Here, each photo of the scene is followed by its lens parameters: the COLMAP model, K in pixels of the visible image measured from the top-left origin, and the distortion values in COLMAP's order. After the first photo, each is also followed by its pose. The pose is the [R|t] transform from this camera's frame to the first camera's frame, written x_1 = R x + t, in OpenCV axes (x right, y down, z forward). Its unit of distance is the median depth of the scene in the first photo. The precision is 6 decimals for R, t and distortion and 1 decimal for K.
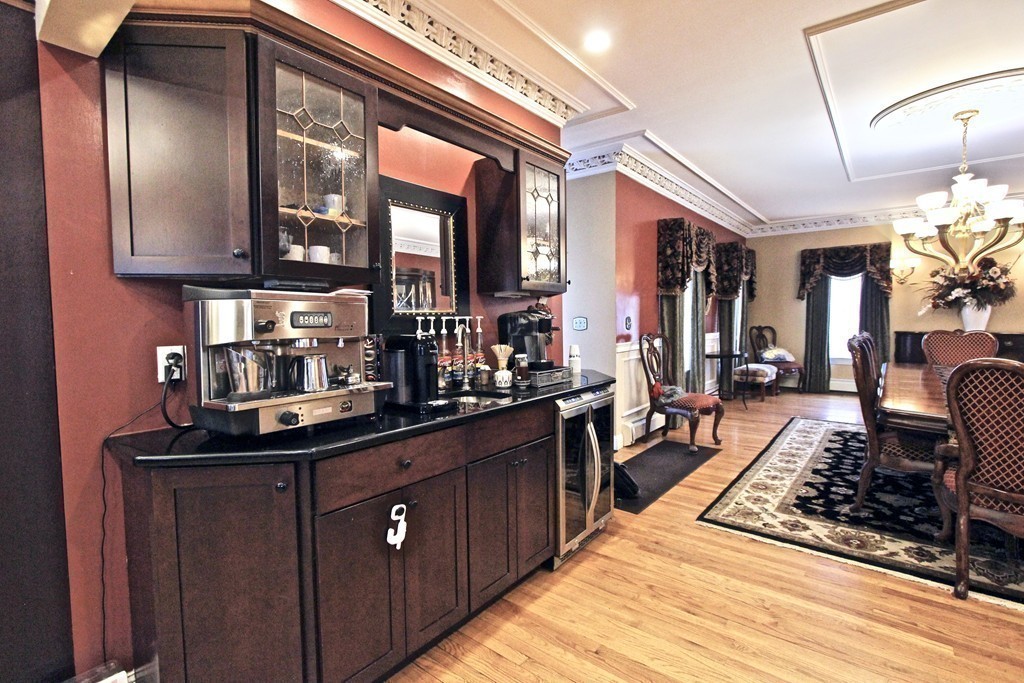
lens RADIAL K [[473.4, 0, 509.8], [0, 473.4, 341.3], [0, 0, 1]] dist [-0.013193, 0.000486]
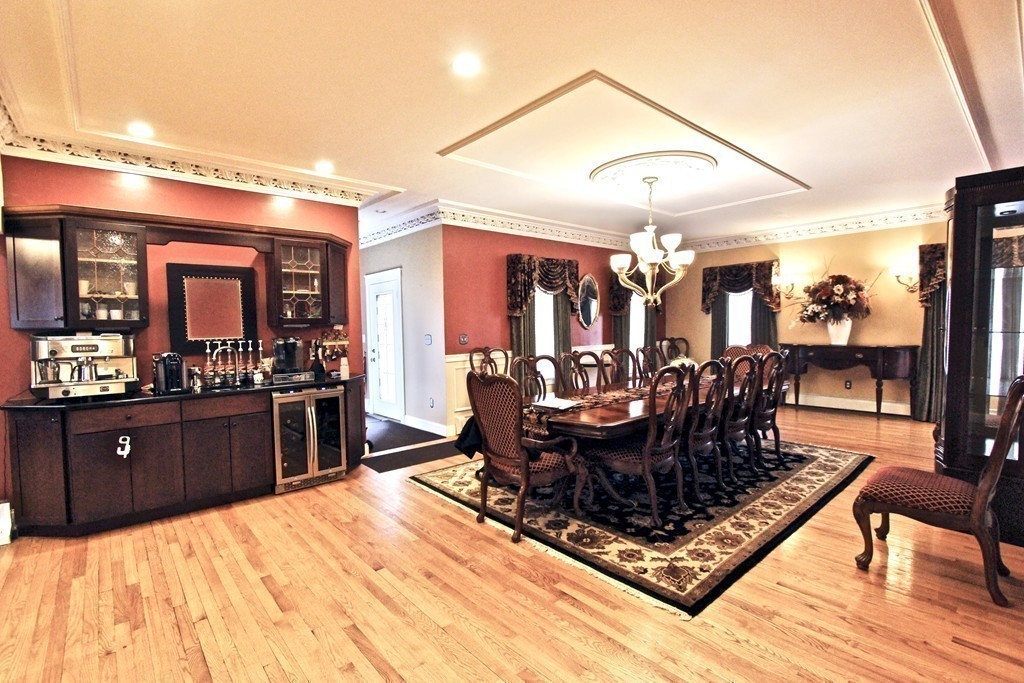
lens RADIAL K [[449.6, 0, 466.0], [0, 449.6, 345.4], [0, 0, 1]] dist [-0.011736, 0.000159]
pose [[0.984101, 0.001185, -0.177608, 0.513258], [-0.002302, 0.999979, -0.006082, -0.015809], [0.177597, 0.006394, 0.984083, -0.217754]]
